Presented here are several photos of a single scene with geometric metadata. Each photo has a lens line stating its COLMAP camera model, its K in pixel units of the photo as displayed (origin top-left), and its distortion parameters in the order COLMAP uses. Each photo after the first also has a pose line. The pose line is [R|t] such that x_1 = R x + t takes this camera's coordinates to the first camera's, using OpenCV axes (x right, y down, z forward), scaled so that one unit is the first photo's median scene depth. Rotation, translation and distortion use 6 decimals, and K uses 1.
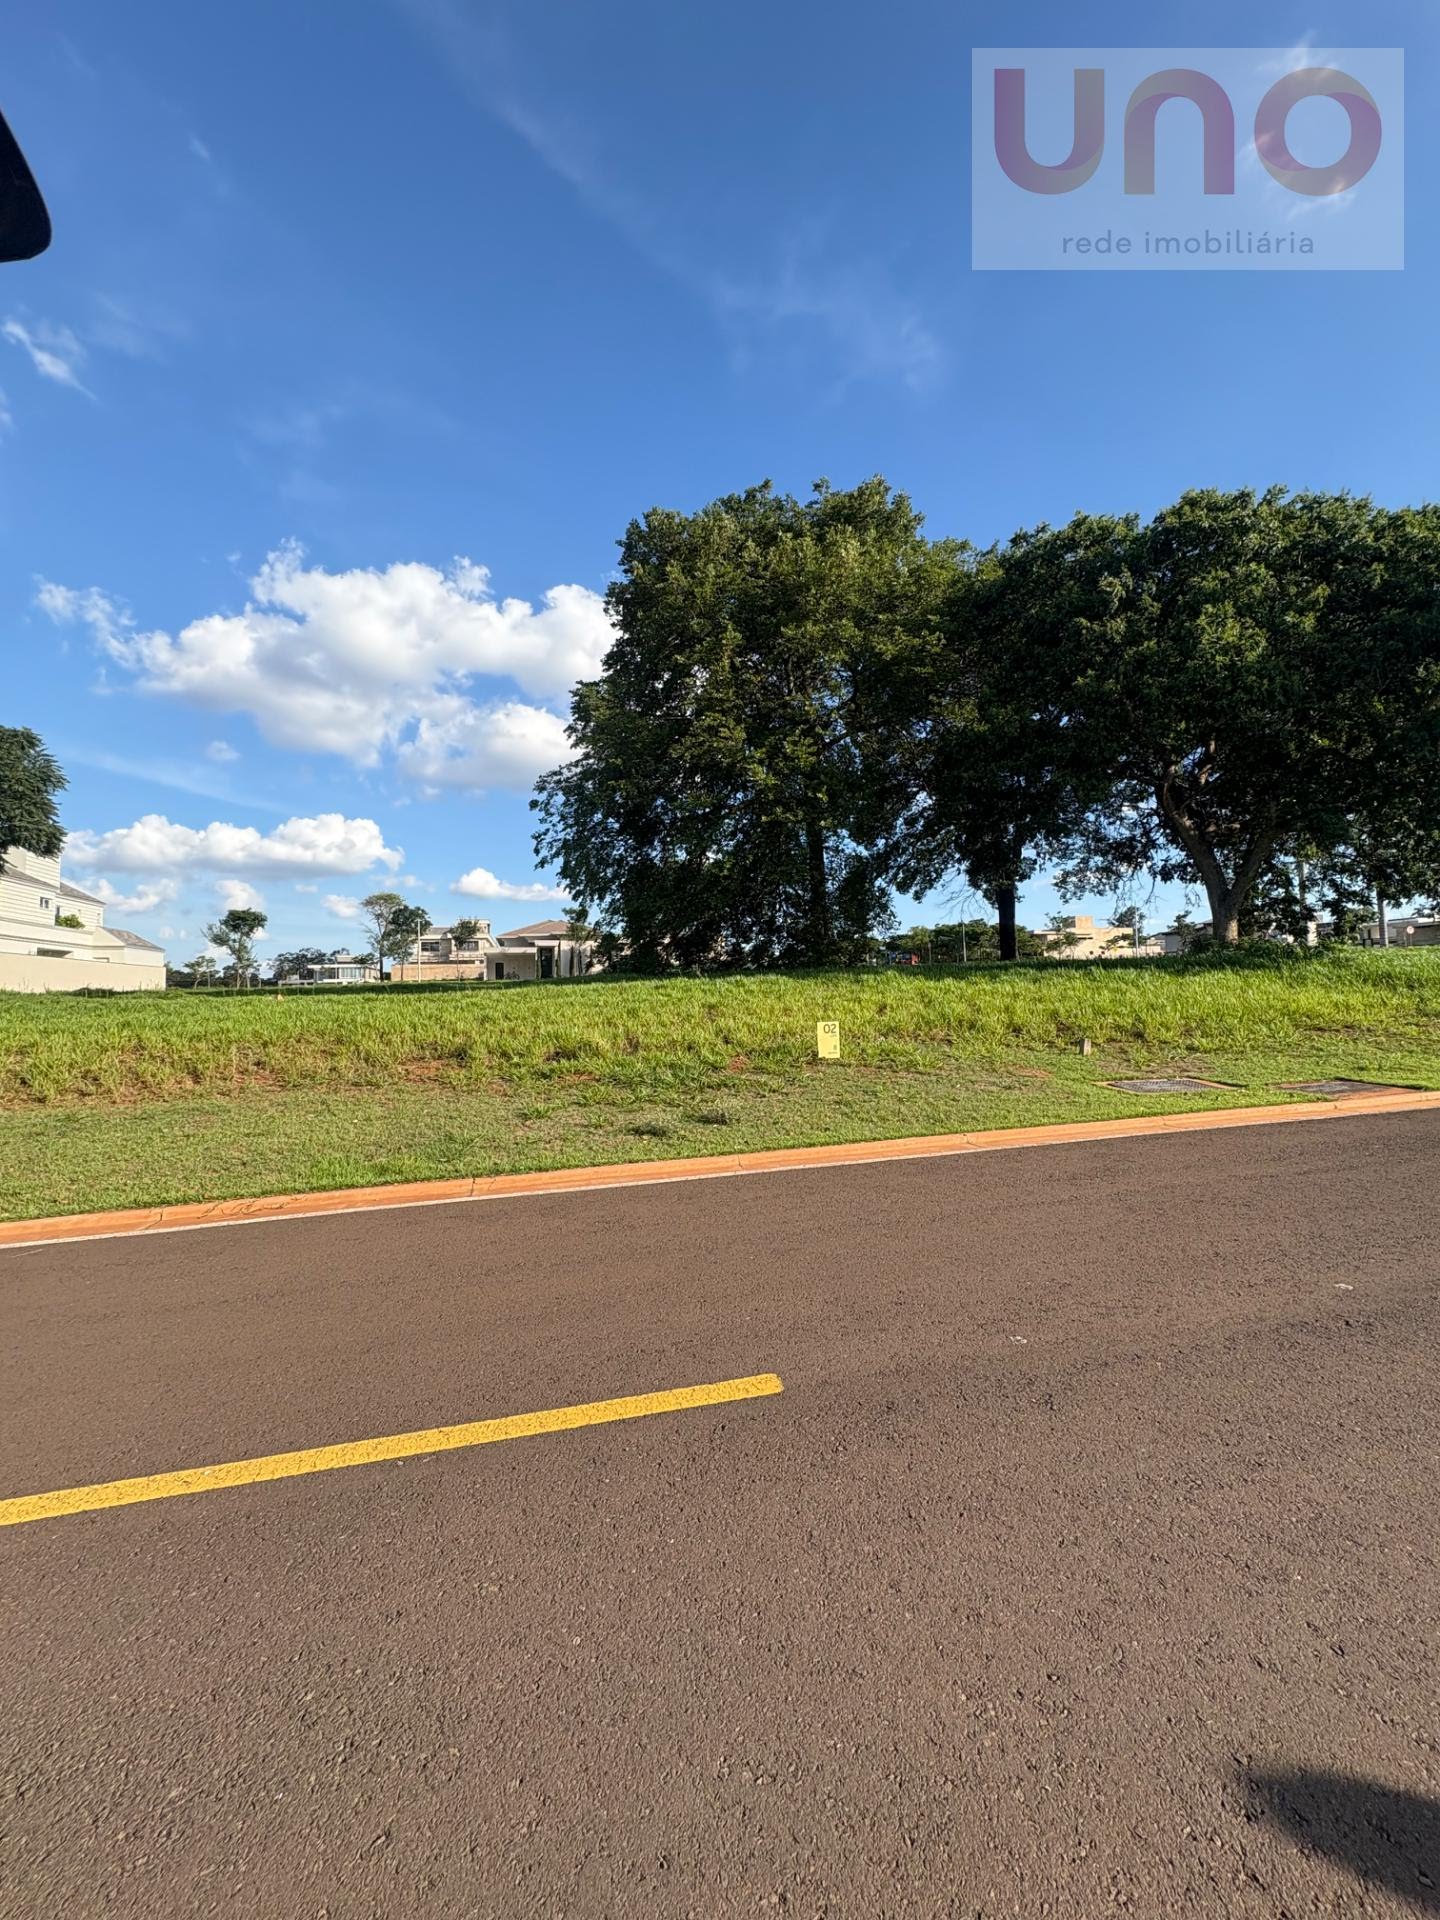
lens RADIAL K [[771.4, 0, 715.5], [0, 771.4, 968.2], [0, 0, 1]] dist [0.000089, 0.000071]
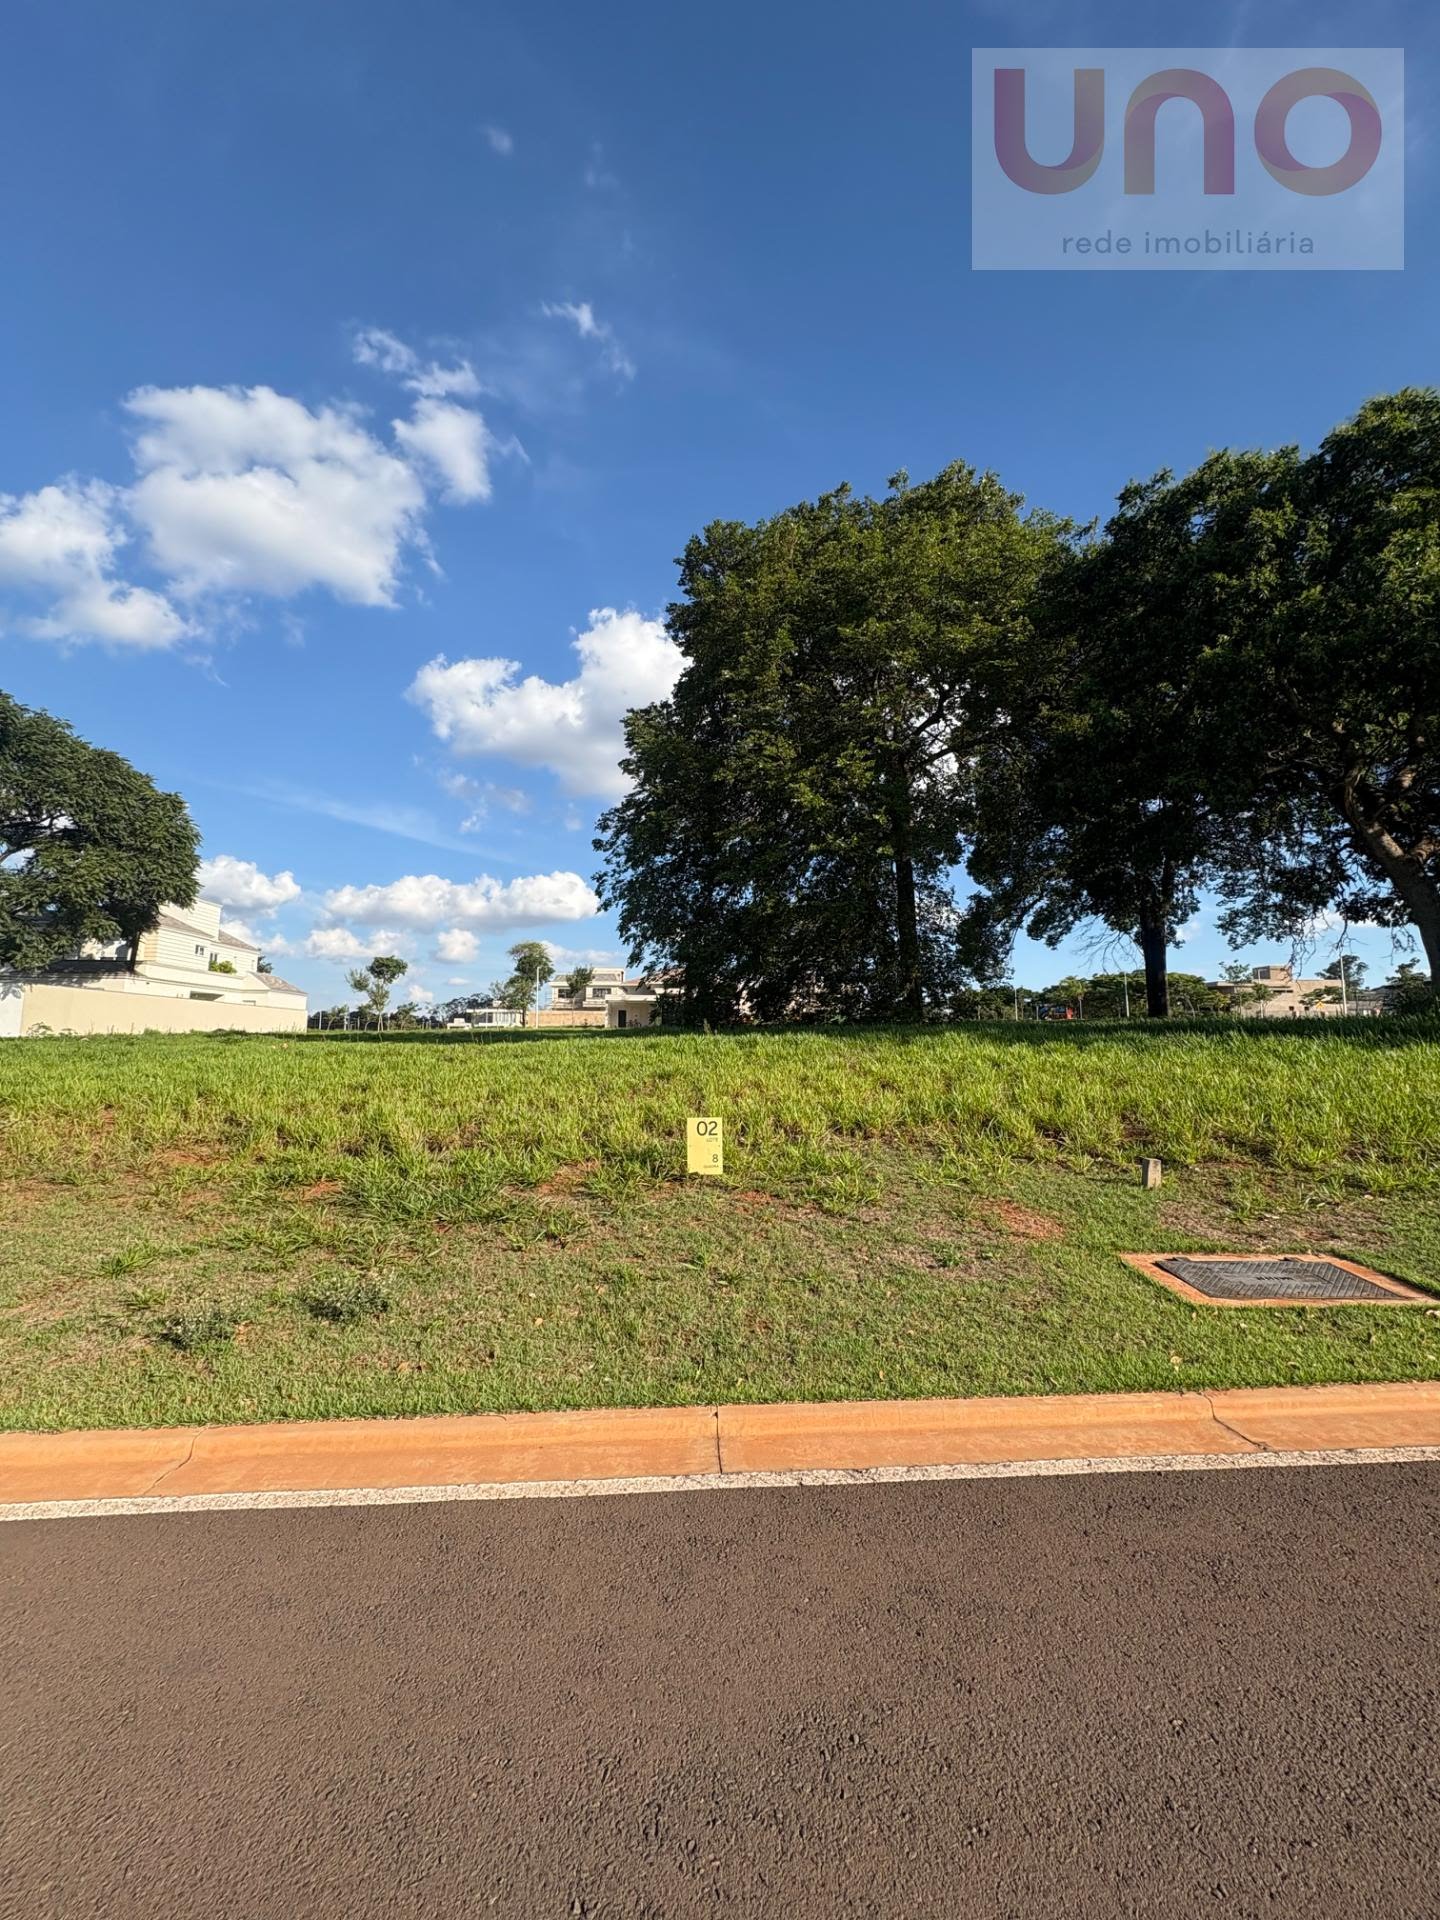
lens RADIAL K [[771.4, 0, 715.5], [0, 771.4, 968.2], [0, 0, 1]] dist [0.000089, 0.000071]
pose [[0.981295, 0.003941, -0.192470, 0.078295], [-0.016142, 0.997954, -0.061863, -0.004407], [0.191832, 0.063813, 0.979351, 0.100822]]
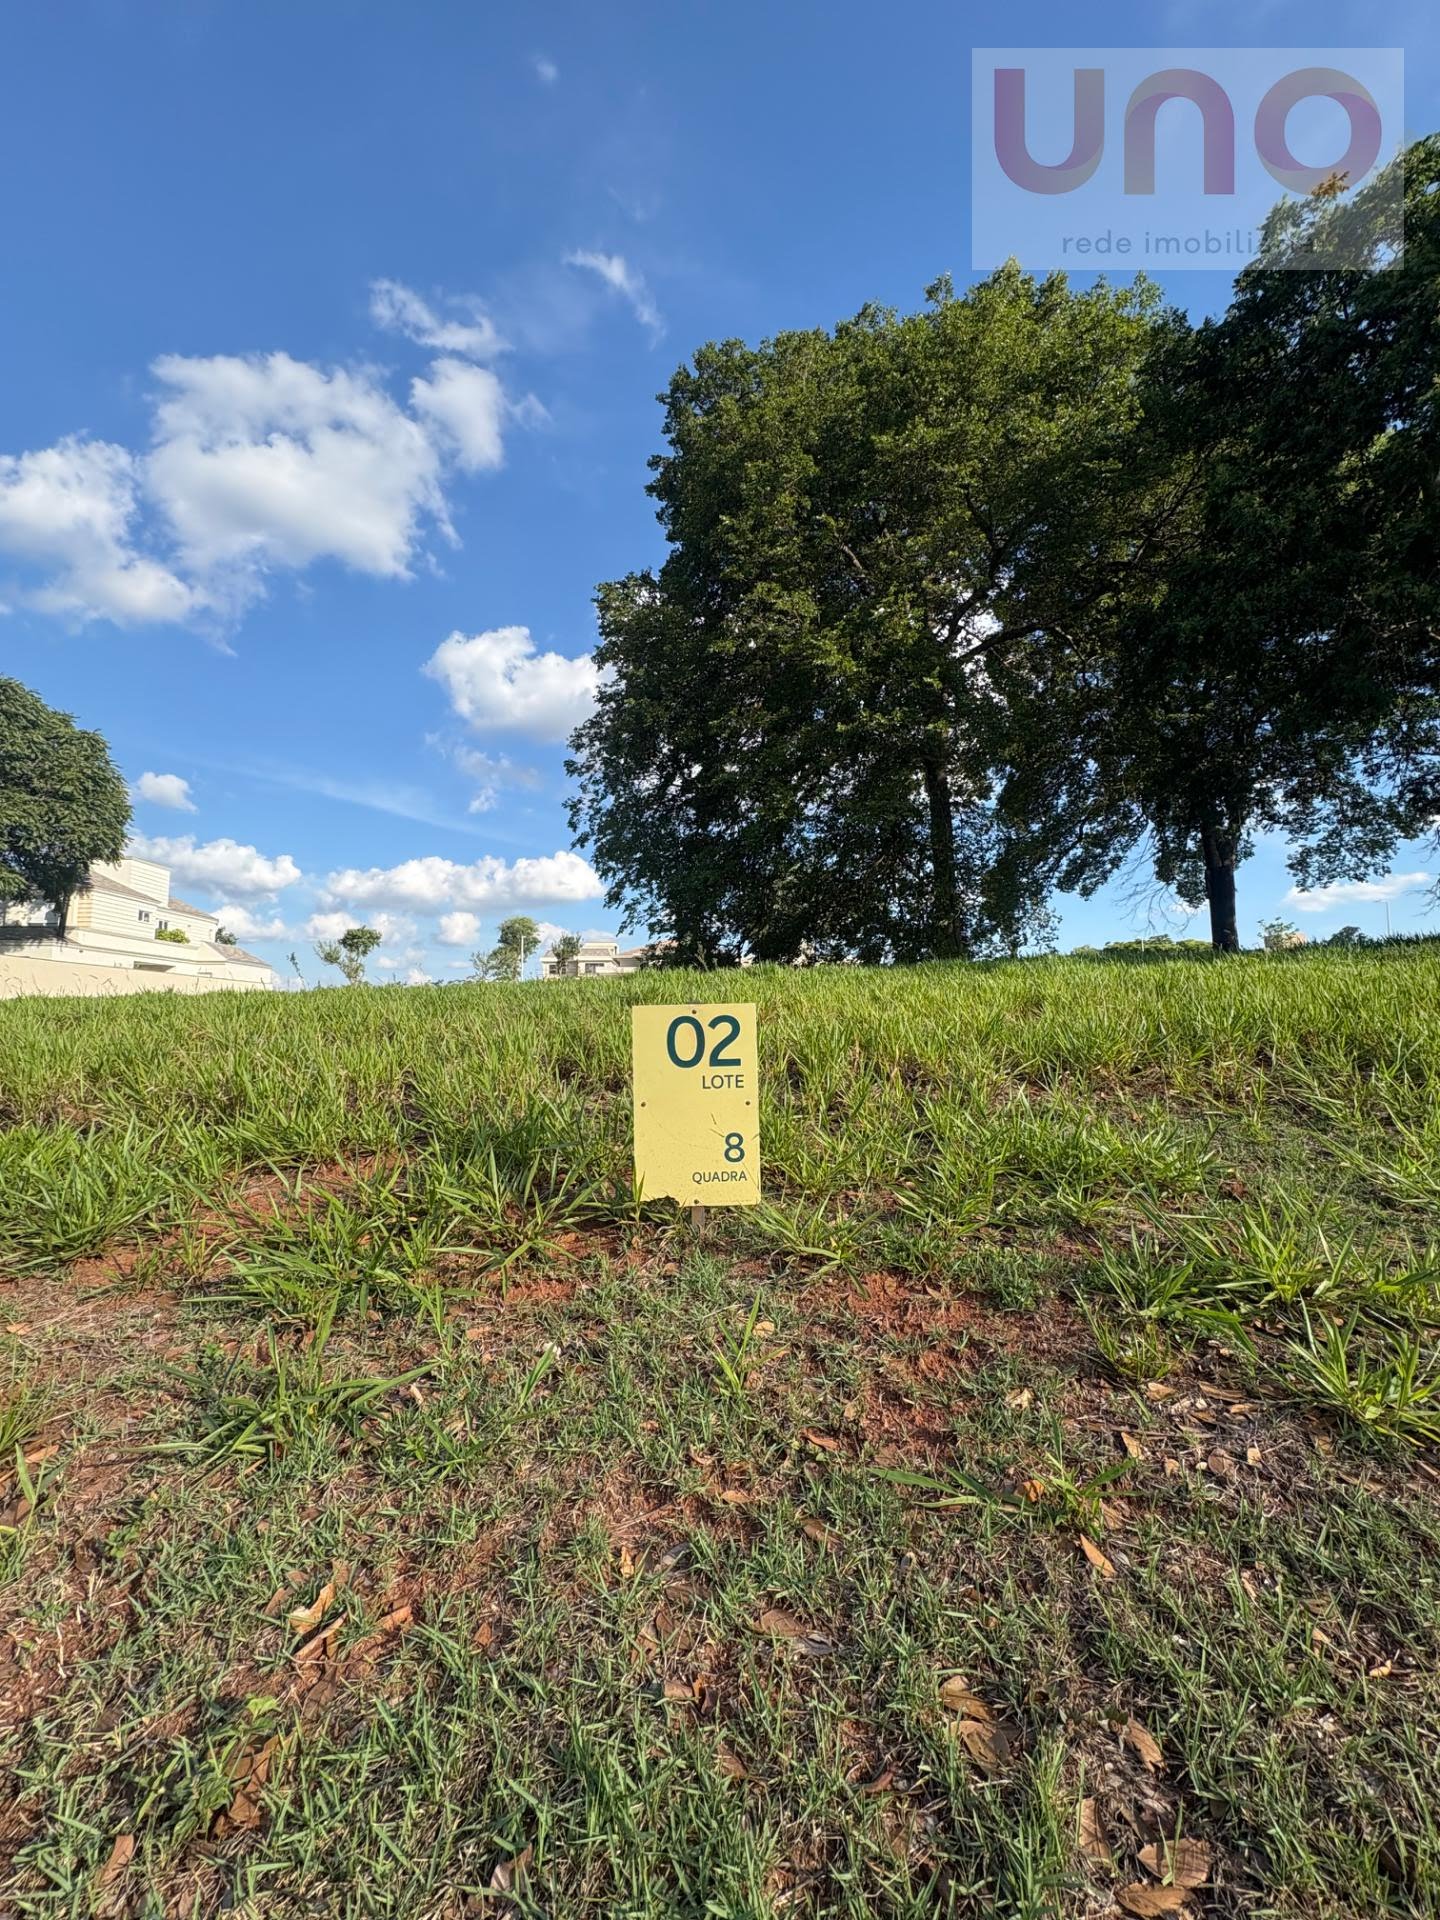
lens RADIAL K [[770.6, 0, 723.3], [0, 770.6, 977.4], [0, 0, 1]] dist [-0.009803, 0.000097]
pose [[0.984039, 0.001808, -0.177945, 0.051861], [-0.006360, 0.999667, -0.025014, 0.018905], [0.177840, 0.025747, 0.983722, 0.230721]]
